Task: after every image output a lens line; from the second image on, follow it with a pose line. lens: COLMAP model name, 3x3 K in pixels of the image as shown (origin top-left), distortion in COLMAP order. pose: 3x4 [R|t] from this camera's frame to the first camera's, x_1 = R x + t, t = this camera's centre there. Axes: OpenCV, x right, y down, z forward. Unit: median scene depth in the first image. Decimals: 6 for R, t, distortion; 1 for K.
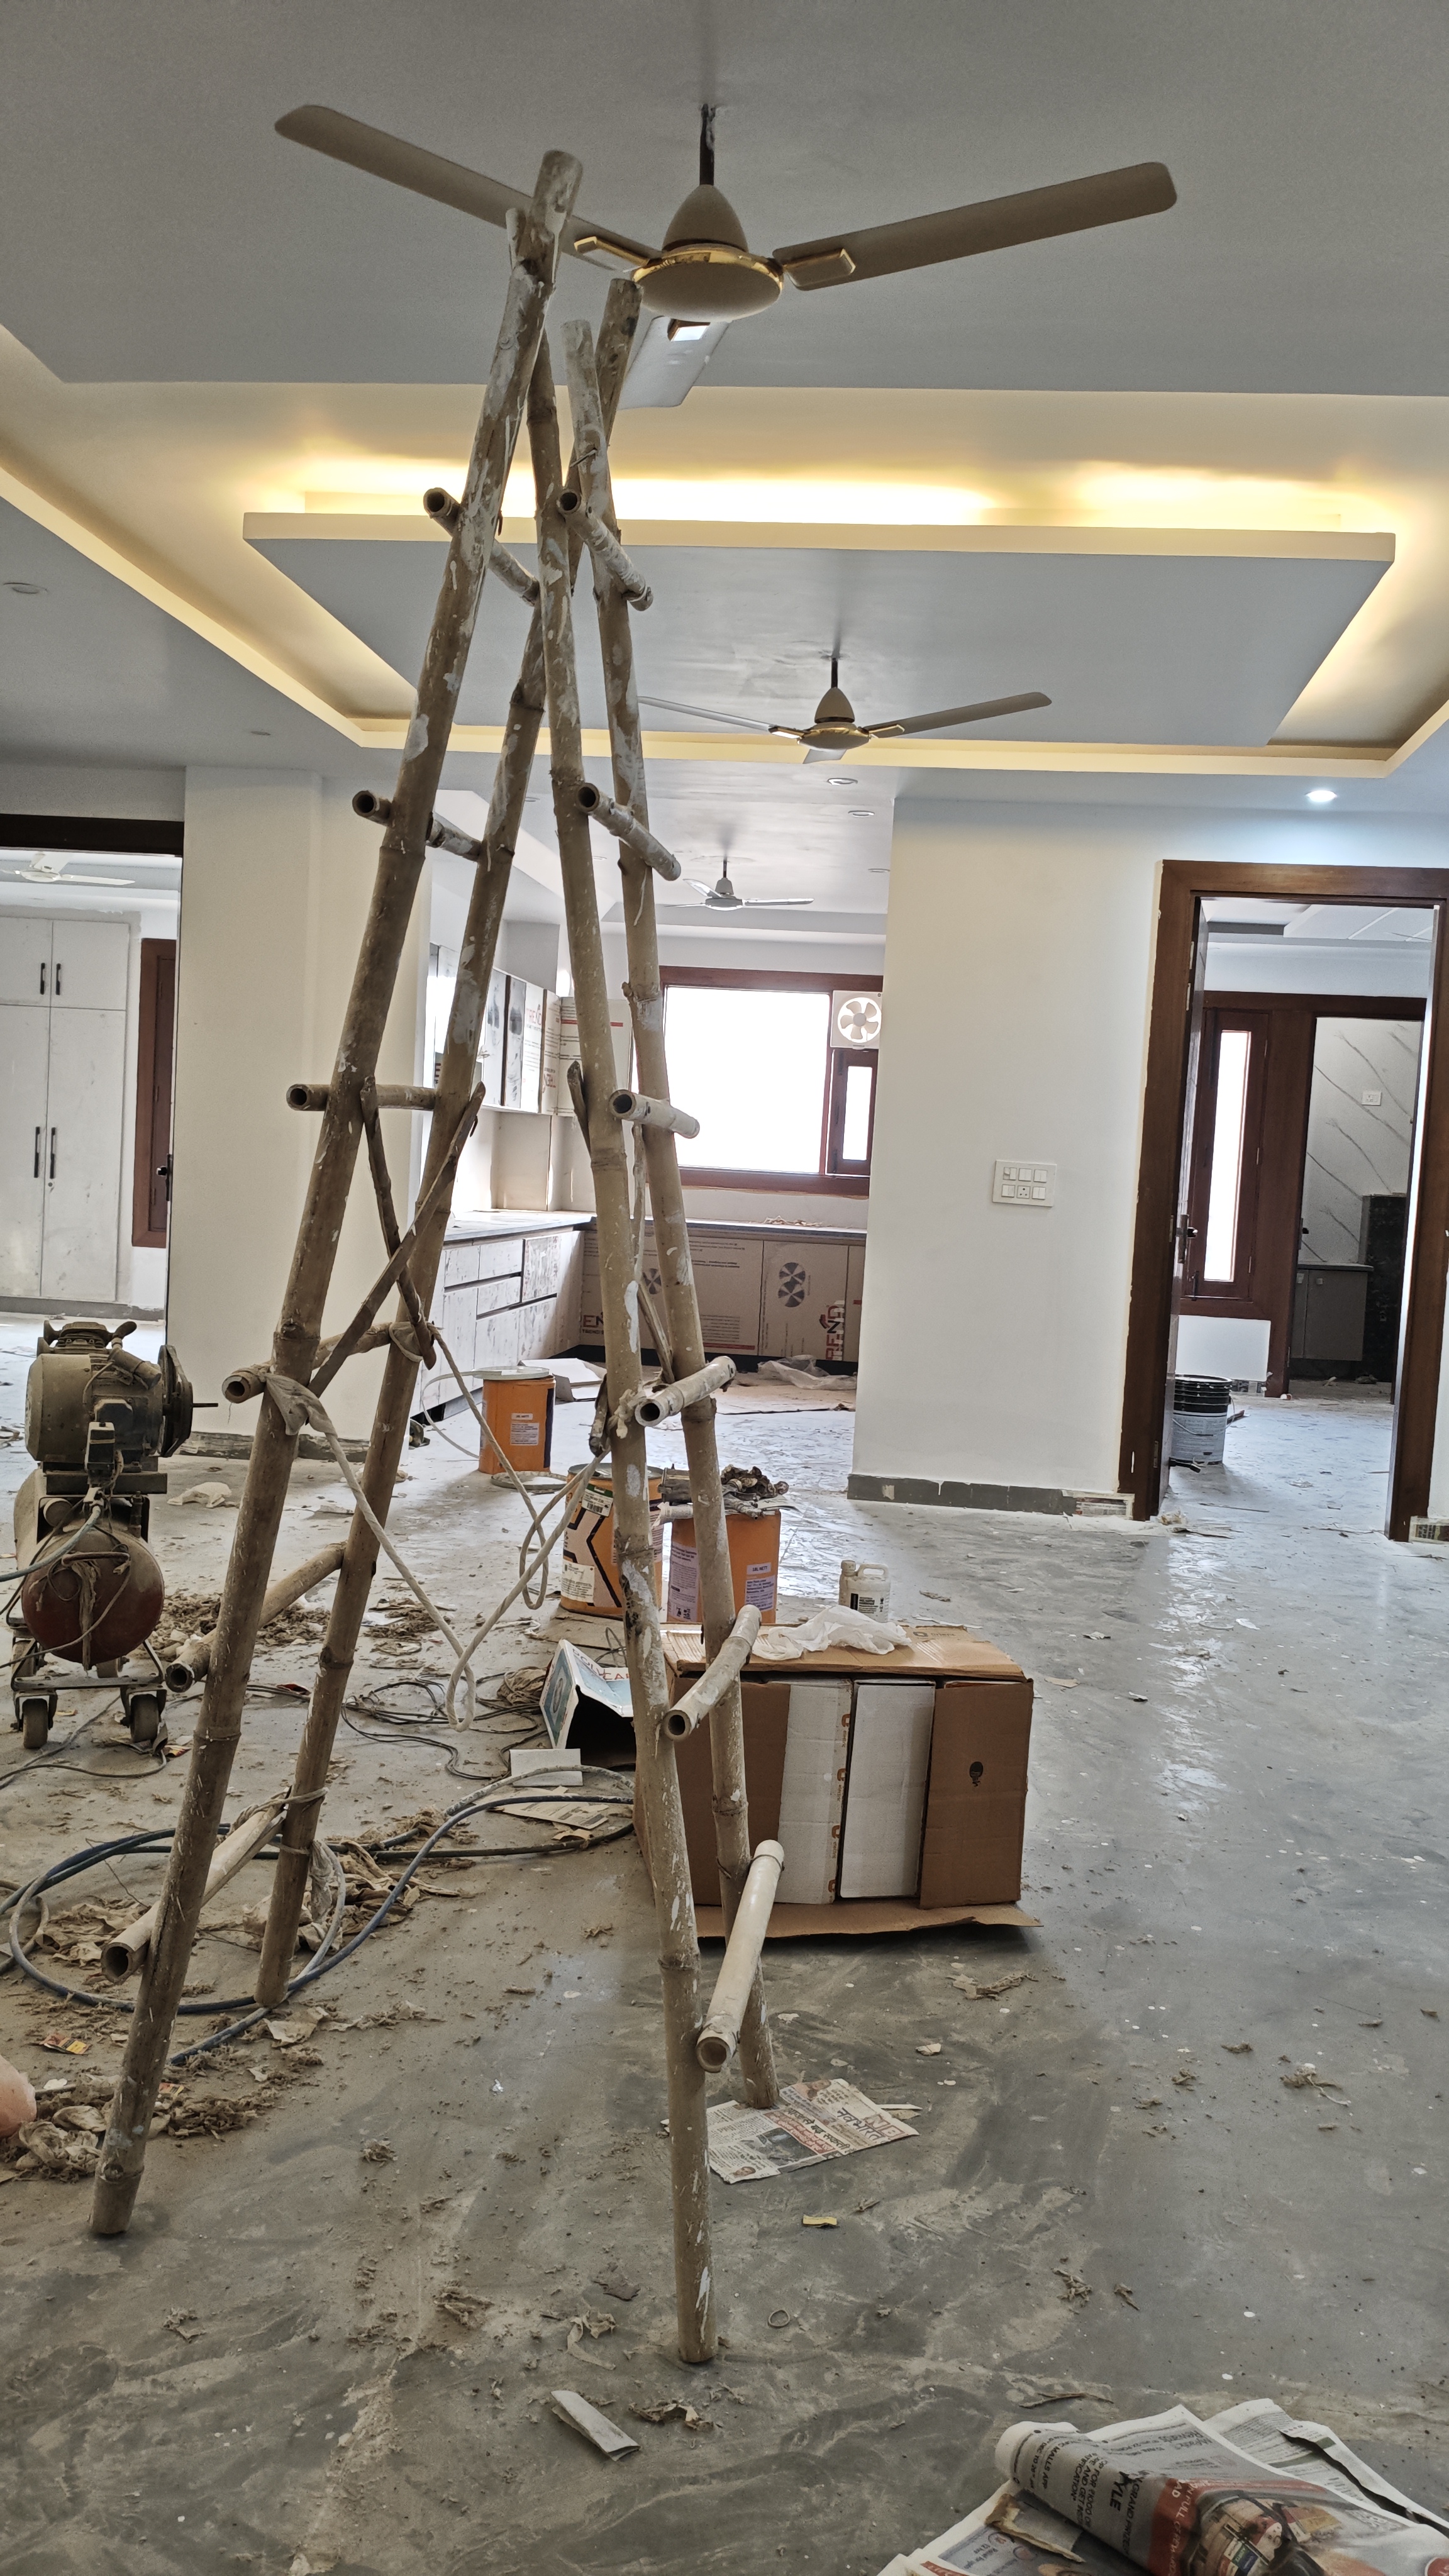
lens RADIAL K [[2013.2, 0, 727.1], [0, 2013.2, 1290.4], [0, 0, 1]] dist [0.011530, 0.000951]
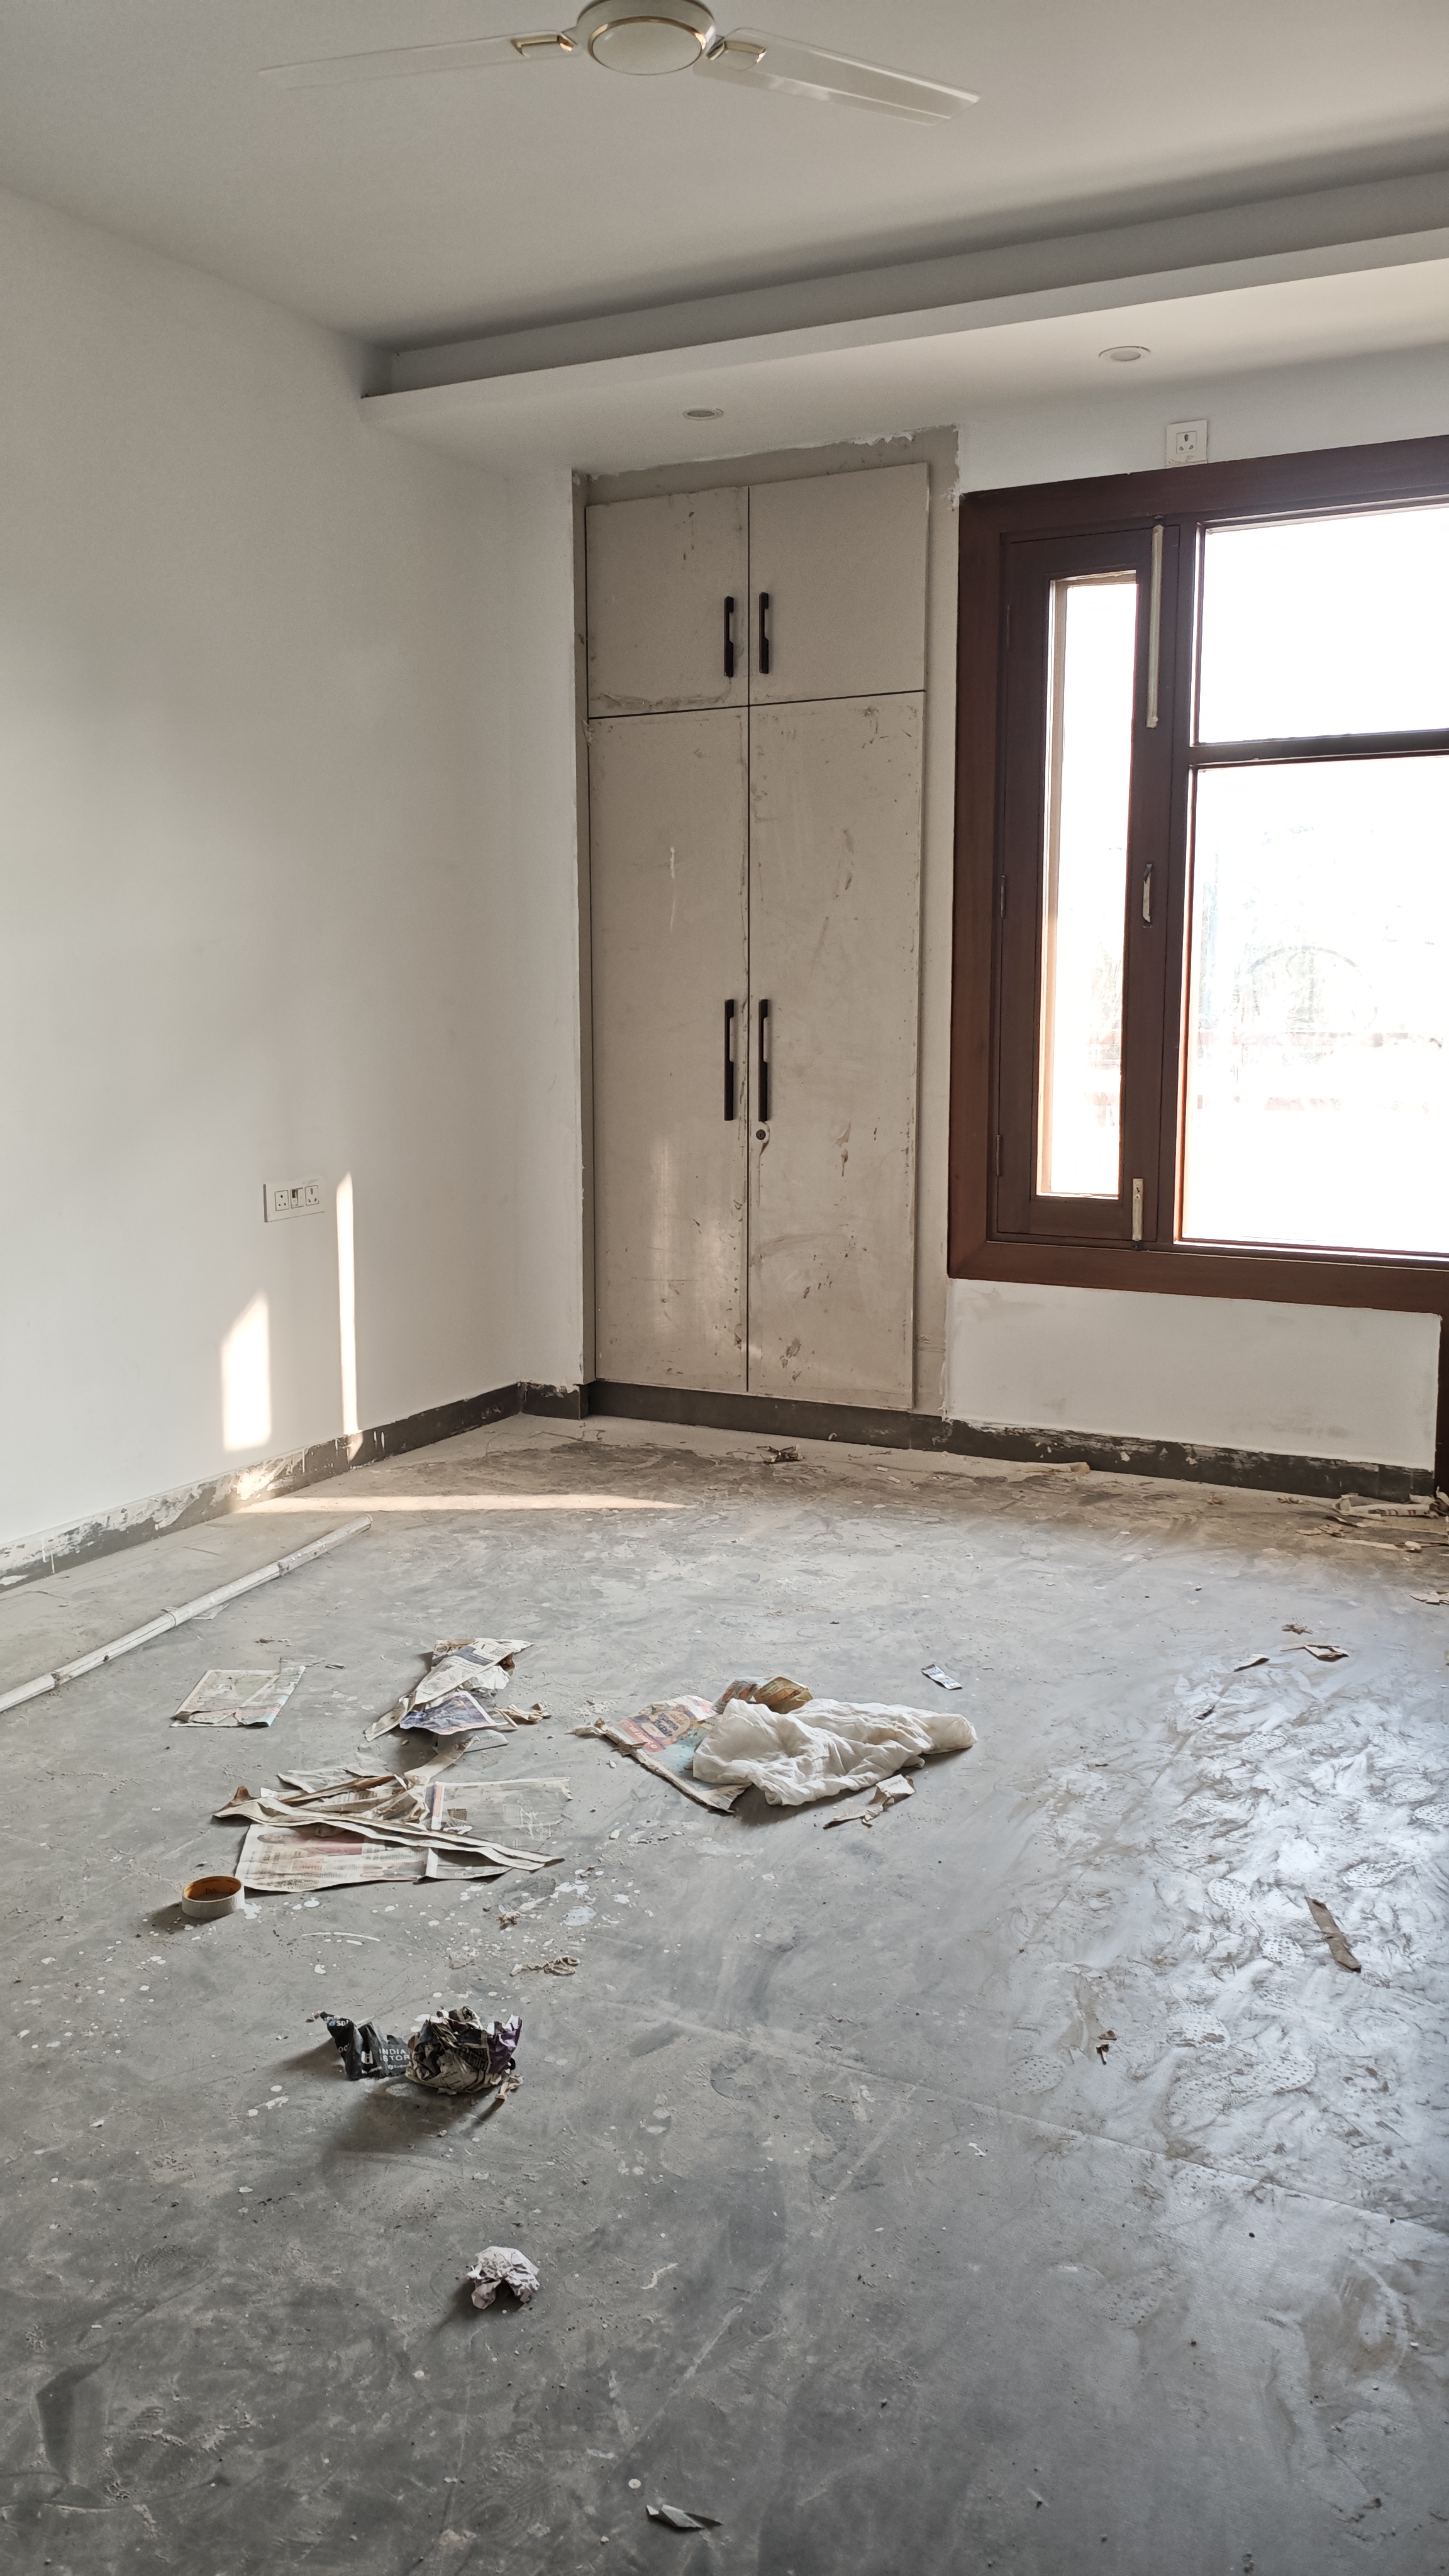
lens RADIAL K [[2013.2, 0, 725.0], [0, 2013.2, 1288.2], [0, 0, 1]] dist [0.011530, 0.000951]
pose [[0.928072, 0.006501, -0.372343, -0.184022], [0.026617, 0.996133, 0.083734, -0.056010], [0.371447, -0.087622, 0.924310, 0.600691]]
